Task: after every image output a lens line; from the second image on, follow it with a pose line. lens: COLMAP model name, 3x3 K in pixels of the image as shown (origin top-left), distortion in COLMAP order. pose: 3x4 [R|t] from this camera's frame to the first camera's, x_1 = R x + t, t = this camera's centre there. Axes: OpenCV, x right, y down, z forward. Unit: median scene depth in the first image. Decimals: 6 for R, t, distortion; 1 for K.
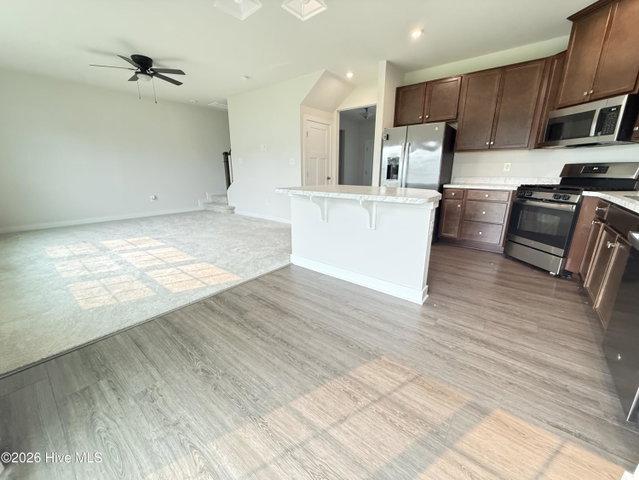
lens RADIAL K [[254.8, 0, 317.7], [0, 254.8, 239.1], [0, 0, 1]] dist [-0.000674, 0.000023]
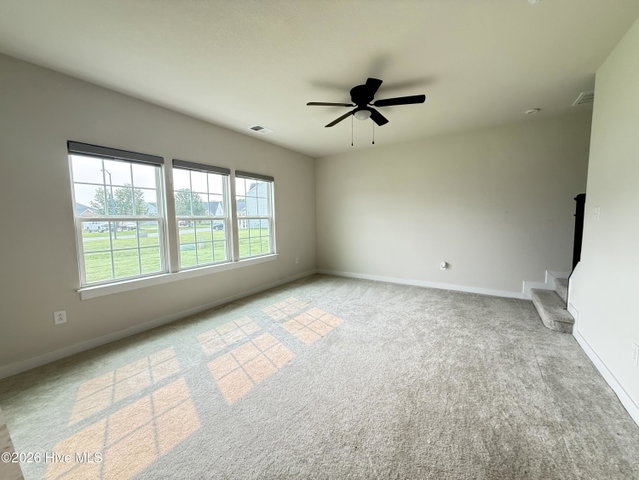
lens RADIAL K [[254.8, 0, 317.7], [0, 254.8, 239.1], [0, 0, 1]] dist [-0.000674, 0.000023]
pose [[0.098636, 0.077032, -0.992138, 0.076046], [-0.246023, 0.967937, 0.050694, -0.374229], [0.964232, 0.239088, 0.114425, 1.115129]]
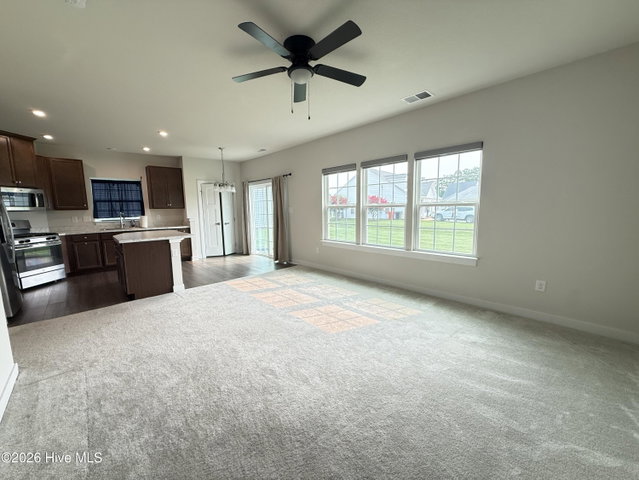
lens RADIAL K [[254.8, 0, 317.7], [0, 254.8, 239.1], [0, 0, 1]] dist [-0.000674, 0.000023]
pose [[-0.990256, -0.001229, 0.139253, -1.028300], [0.051909, 0.924638, 0.377294, -0.653665], [-0.129222, 0.380846, -0.915564, 2.114816]]
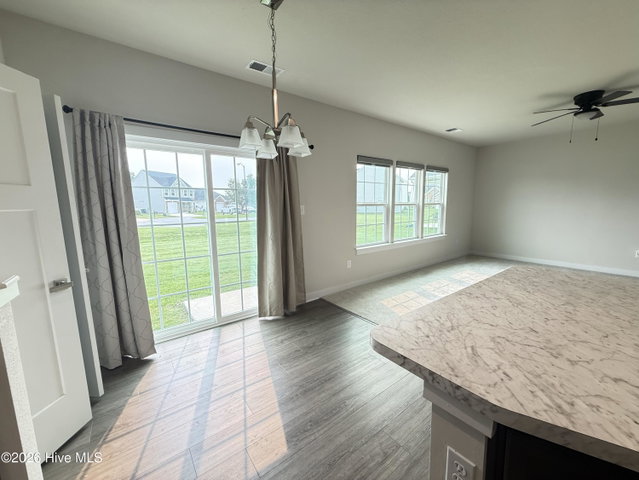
lens RADIAL K [[257.8, 0, 318.9], [0, 257.8, 242.2], [0, 0, 1]] dist [0.000524, 0.000158]
pose [[-0.230824, 0.140607, -0.962782, 0.534746], [-0.243110, 0.949785, 0.196994, -0.233654], [0.942135, 0.279533, -0.185050, 0.557236]]
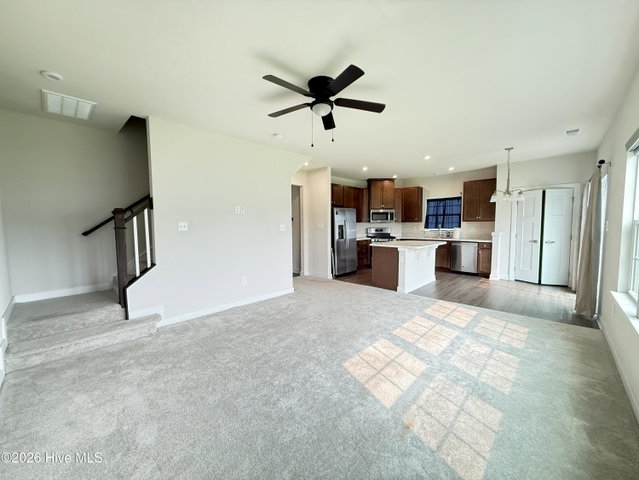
lens RADIAL K [[254.8, 0, 317.7], [0, 254.8, 239.1], [0, 0, 1]] dist [-0.000674, 0.000023]
pose [[0.084627, -0.062751, 0.994435, -1.727314], [0.269505, 0.962257, 0.037785, -0.442822], [-0.959273, 0.264808, 0.098345, 1.316703]]
